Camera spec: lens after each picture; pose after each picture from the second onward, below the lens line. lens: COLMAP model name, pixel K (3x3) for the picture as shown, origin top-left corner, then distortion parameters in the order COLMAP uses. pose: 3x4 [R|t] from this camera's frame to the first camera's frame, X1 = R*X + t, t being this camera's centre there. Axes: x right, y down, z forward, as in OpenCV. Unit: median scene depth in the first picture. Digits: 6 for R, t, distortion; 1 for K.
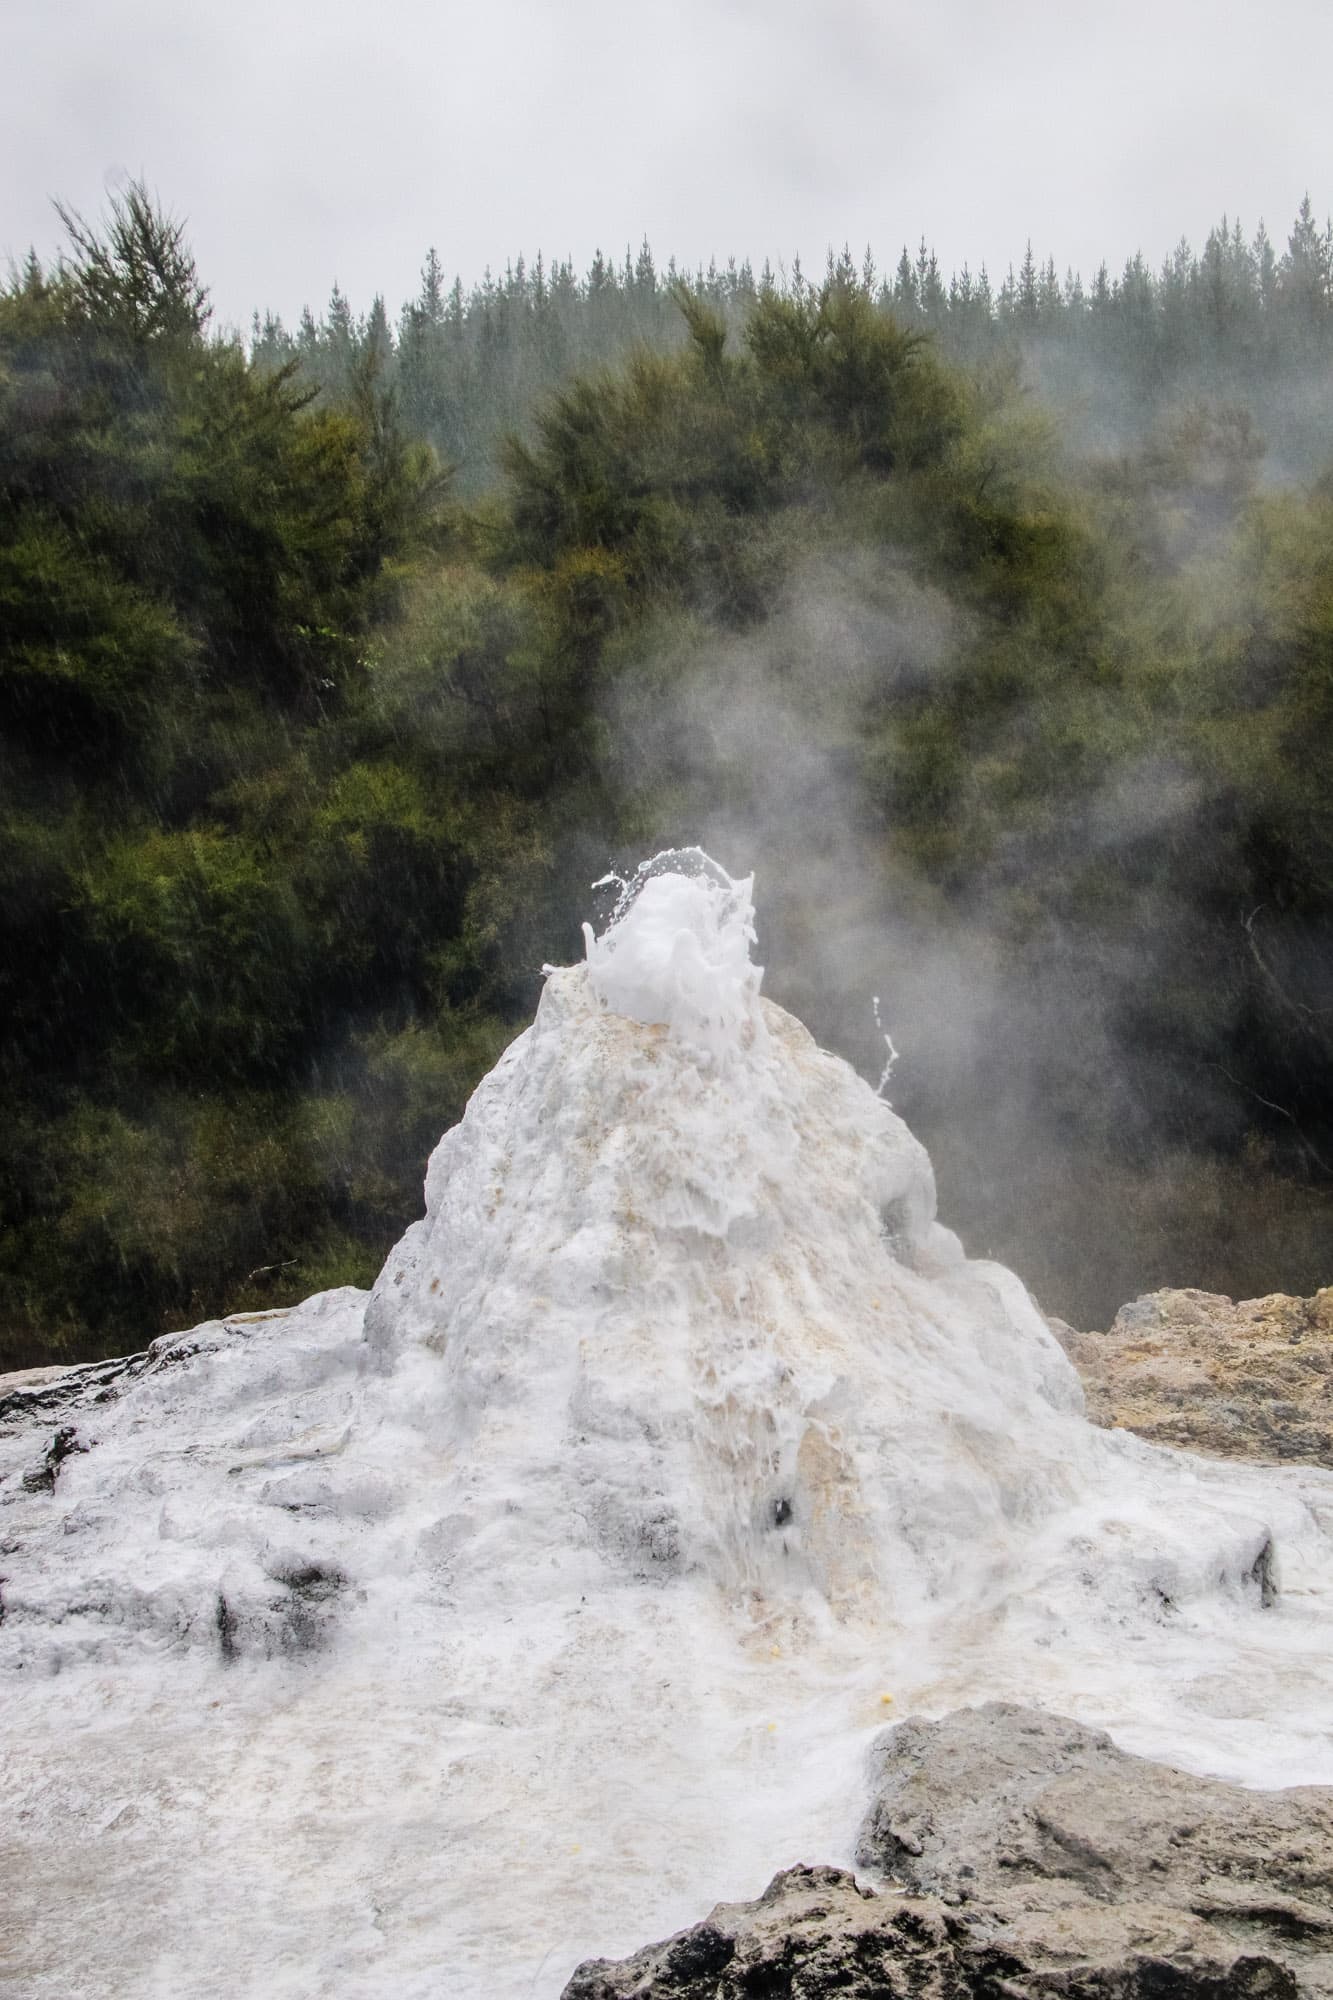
lens RADIAL K [[3124.6, 0, 729.5], [0, 3124.6, 1067.4], [0, 0, 1]] dist [0.189807, 0.687718]
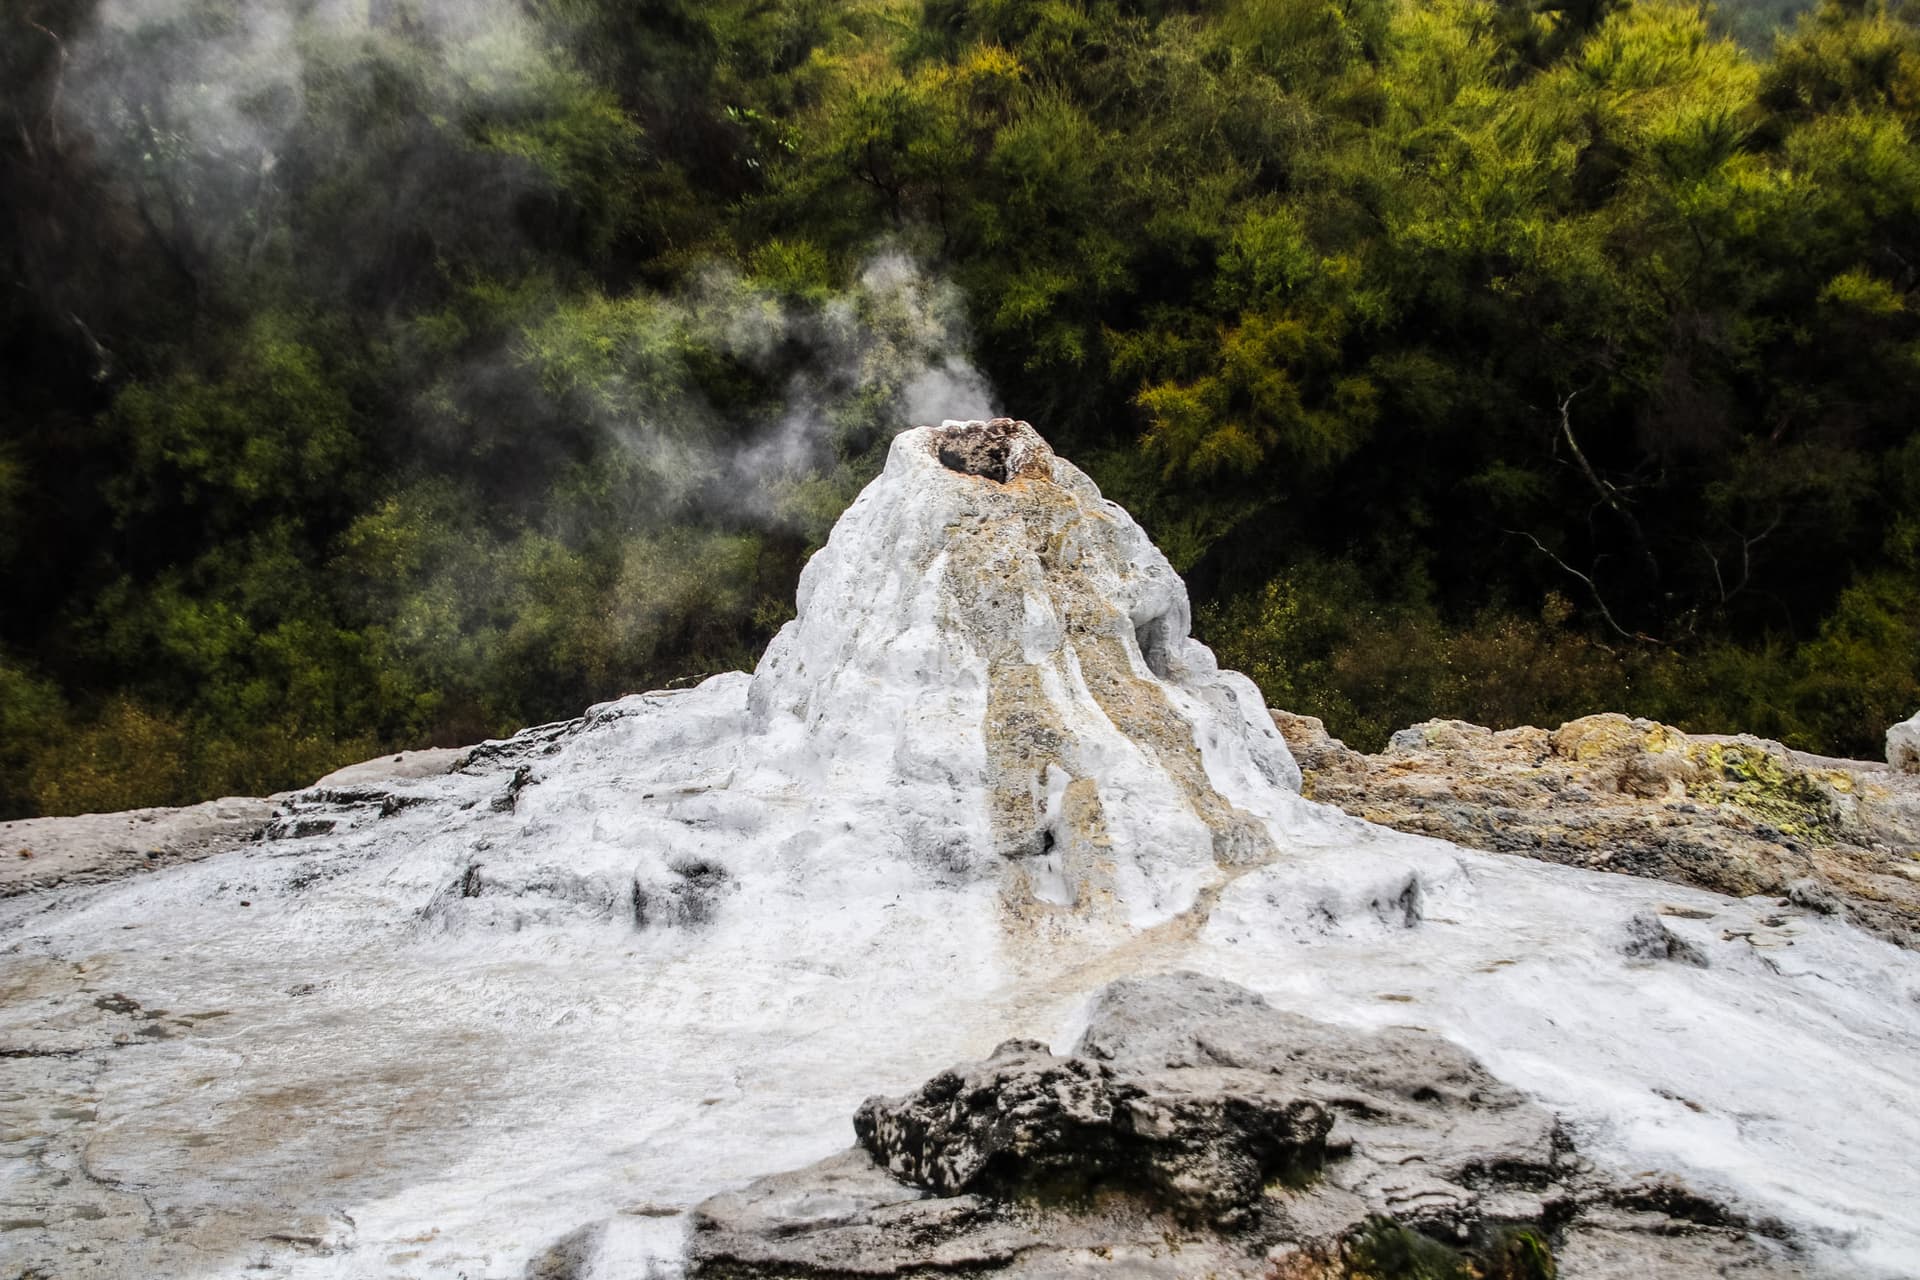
lens RADIAL K [[3014.7, 0, 955.1], [0, 3014.7, 722.7], [0, 0, 1]] dist [0.176026, 0.708012]
pose [[0.997510, 0.041513, -0.057016, 0.045981], [-0.037711, 0.997093, 0.066205, 0.006050], [0.059599, -0.063890, 0.996176, -0.273710]]
